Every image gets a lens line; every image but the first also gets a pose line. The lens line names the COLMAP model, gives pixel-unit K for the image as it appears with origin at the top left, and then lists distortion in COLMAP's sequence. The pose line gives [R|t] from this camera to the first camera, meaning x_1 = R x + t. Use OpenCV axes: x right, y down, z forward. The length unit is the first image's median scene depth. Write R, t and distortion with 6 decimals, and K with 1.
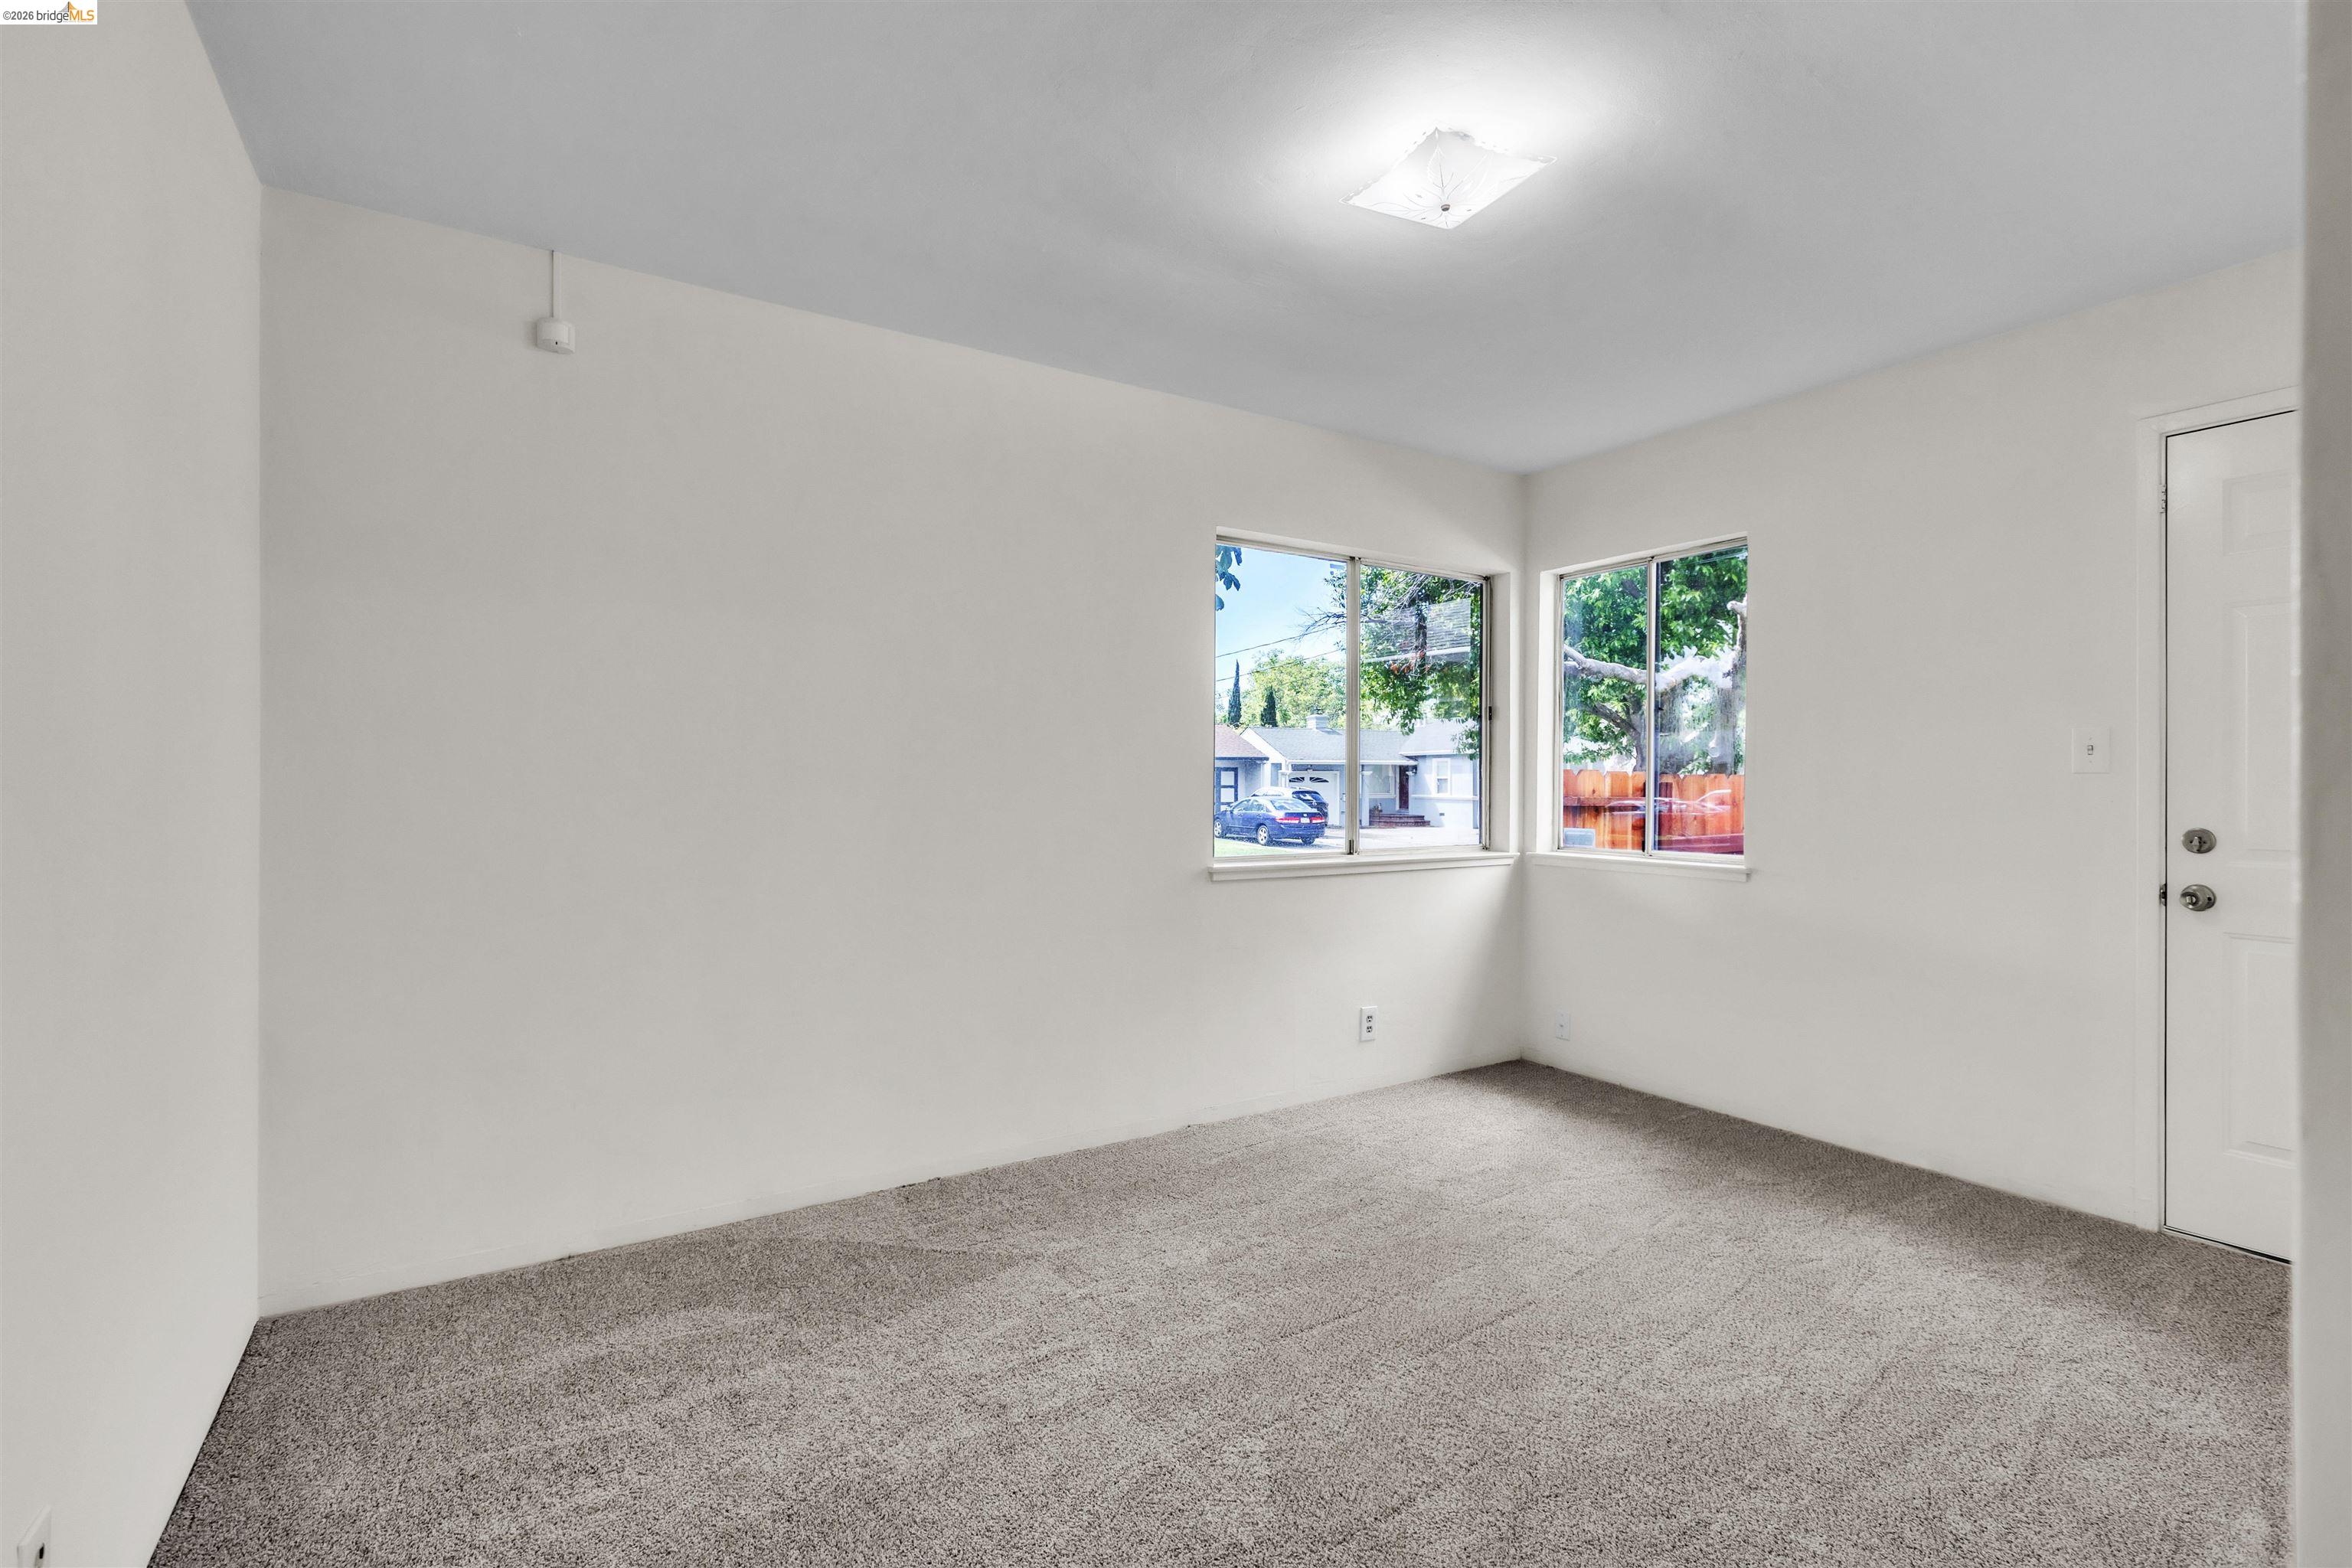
lens RADIAL K [[1087.0, 0, 1176.4], [0, 1087.0, 779.0], [0, 0, 1]] dist [-0.000889, 0.000148]
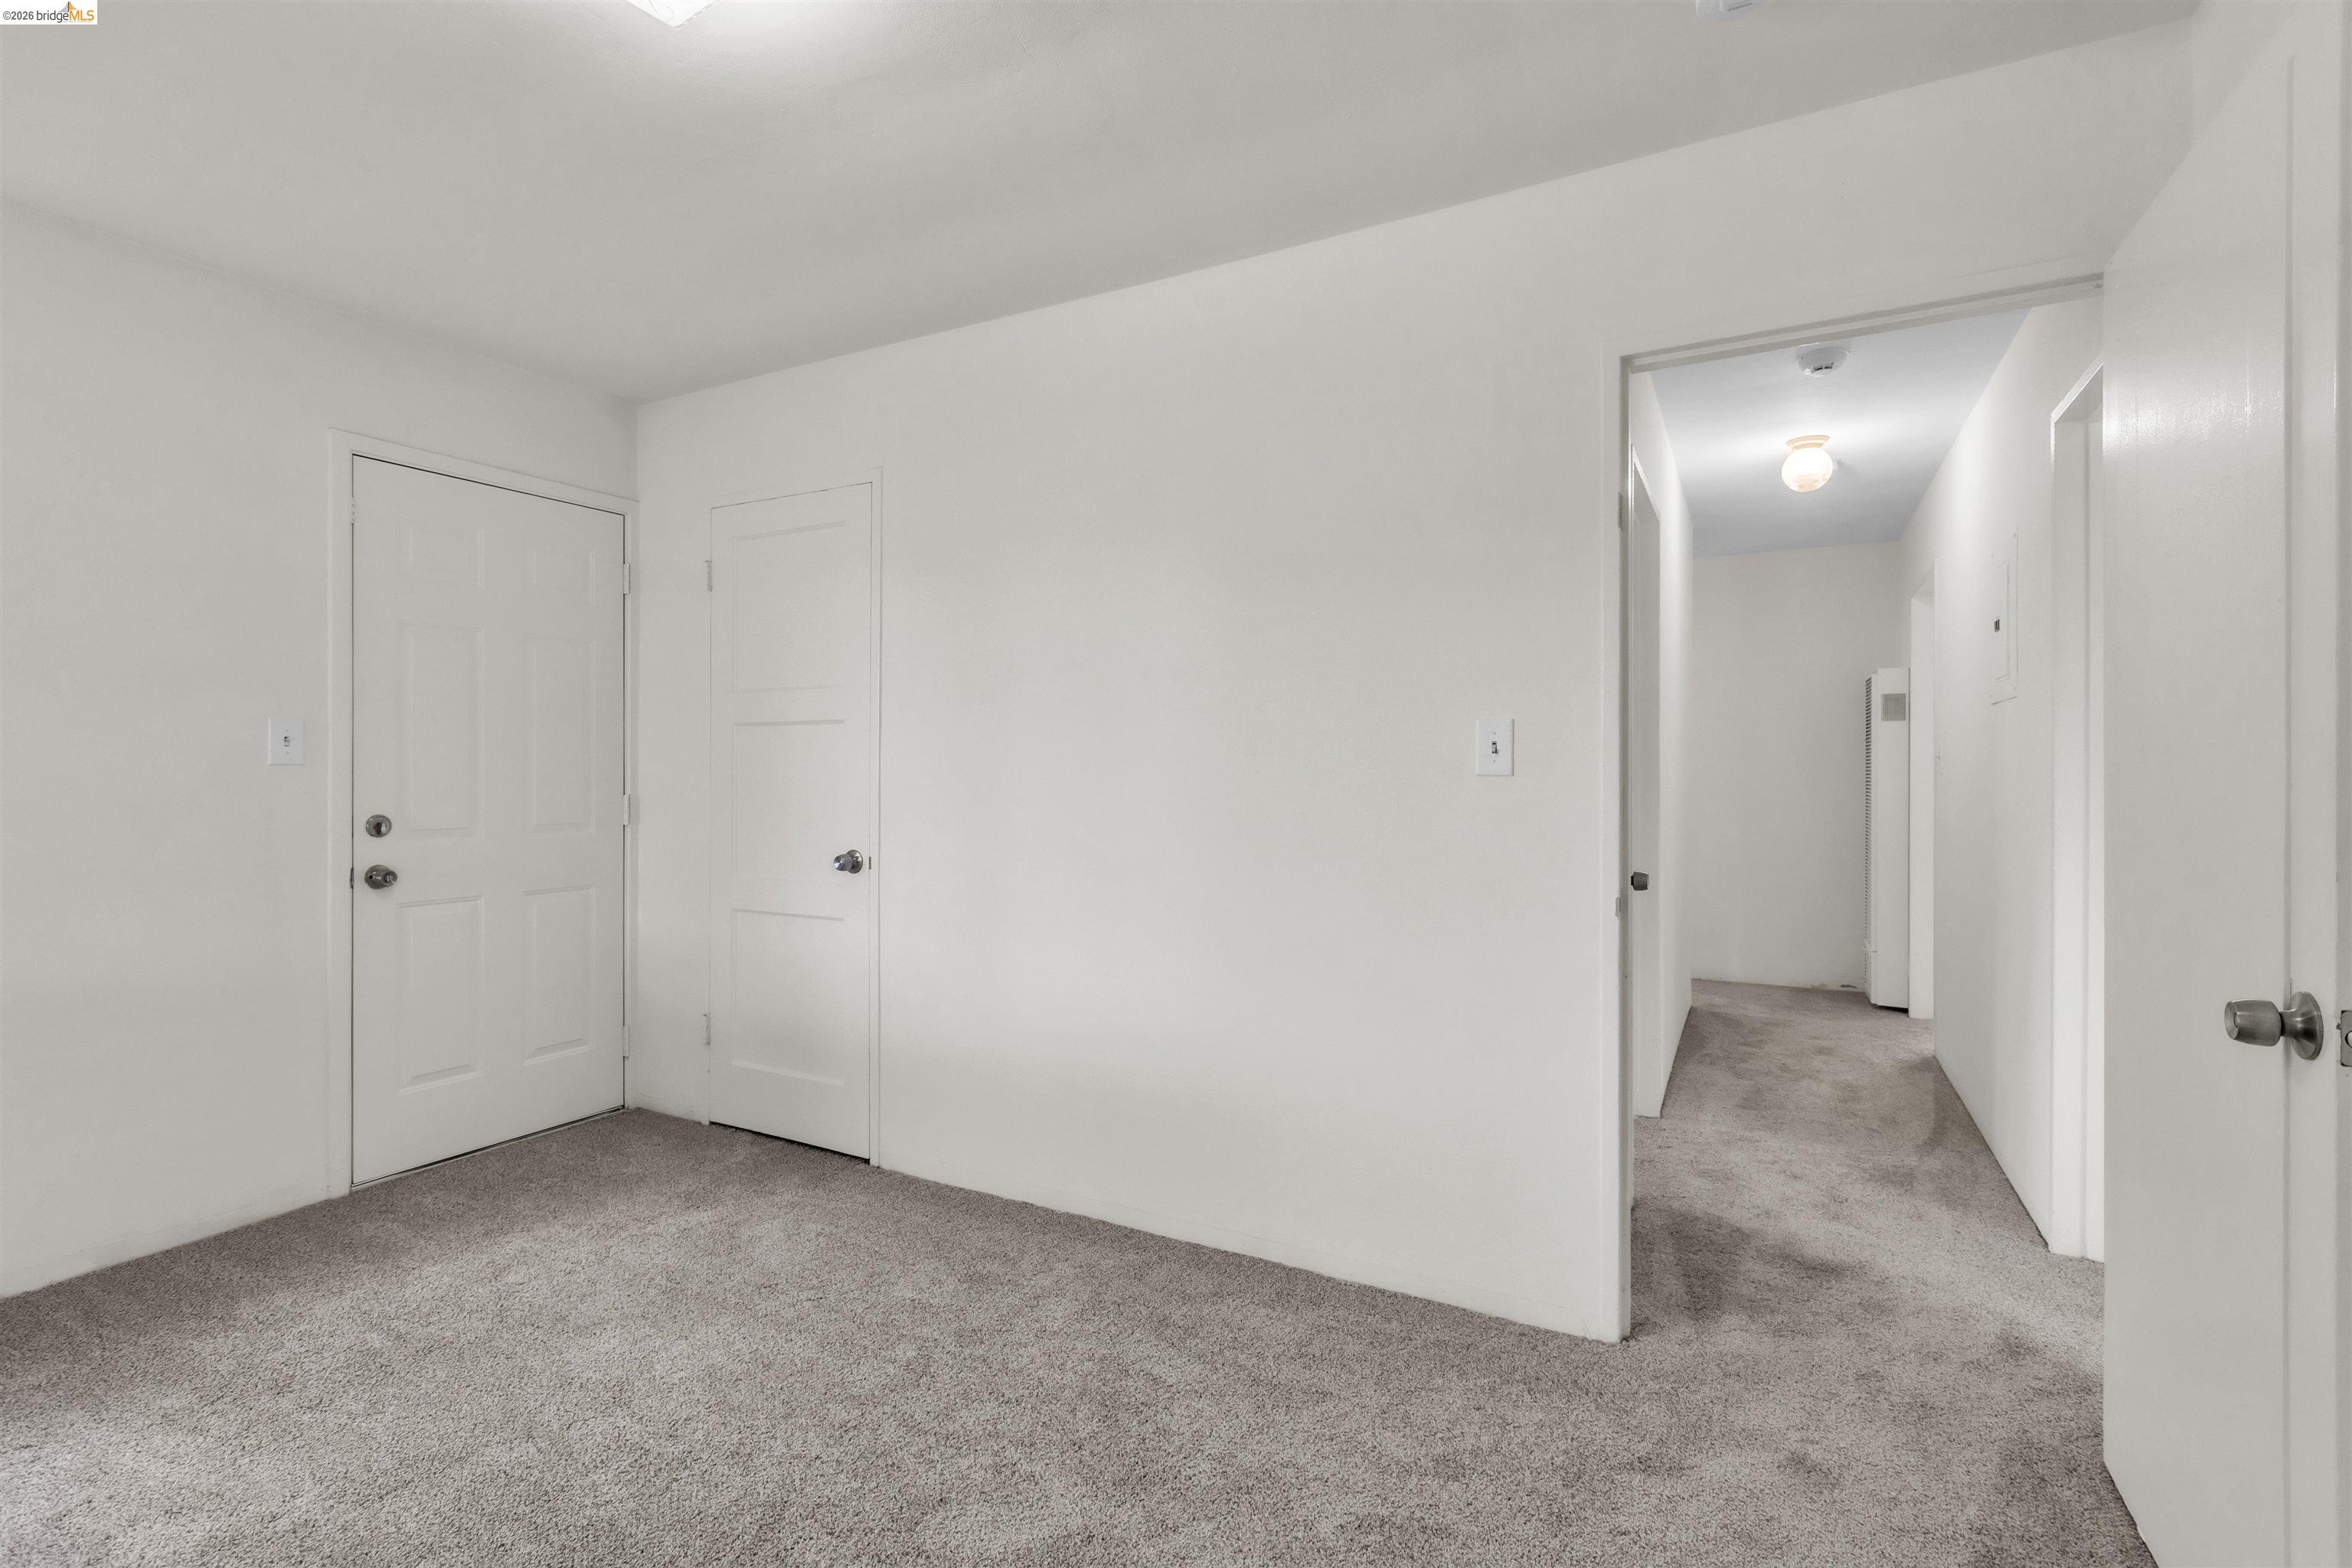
lens RADIAL K [[1087.0, 0, 1175.5], [0, 1087.0, 778.5], [0, 0, 1]] dist [-0.000889, 0.000148]
pose [[-0.510463, -0.000857, 0.859899, -0.441423], [0.006218, 0.999970, 0.004687, 0.007623], [-0.859877, 0.007739, -0.510442, 0.854387]]
